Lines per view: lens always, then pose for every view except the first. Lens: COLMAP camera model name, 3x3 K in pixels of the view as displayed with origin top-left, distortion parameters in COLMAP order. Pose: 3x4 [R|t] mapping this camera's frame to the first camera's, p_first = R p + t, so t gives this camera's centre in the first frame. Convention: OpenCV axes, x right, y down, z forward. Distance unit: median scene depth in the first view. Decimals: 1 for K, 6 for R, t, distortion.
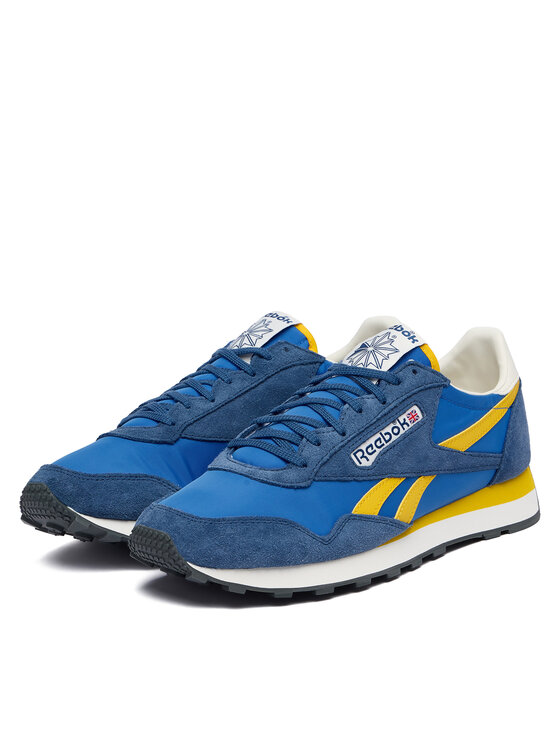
lens RADIAL K [[1381.6, 0, 280.0], [0, 1381.6, 373.0], [0, 0, 1]] dist [-0.008817, -0.003712]
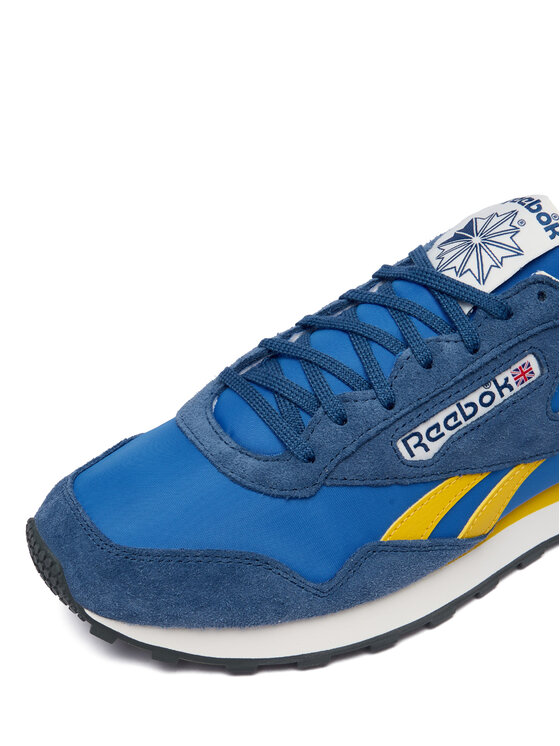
lens RADIAL K [[797.5, 0, 280.0], [0, 797.5, 373.0], [0, 0, 1]] dist [0.007651, 0.014327]
pose [[0.959474, 0.157355, -0.233770, 0.077627], [-0.061673, 0.926719, 0.370660, -0.092773], [0.274964, -0.341222, 0.898867, 0.674284]]
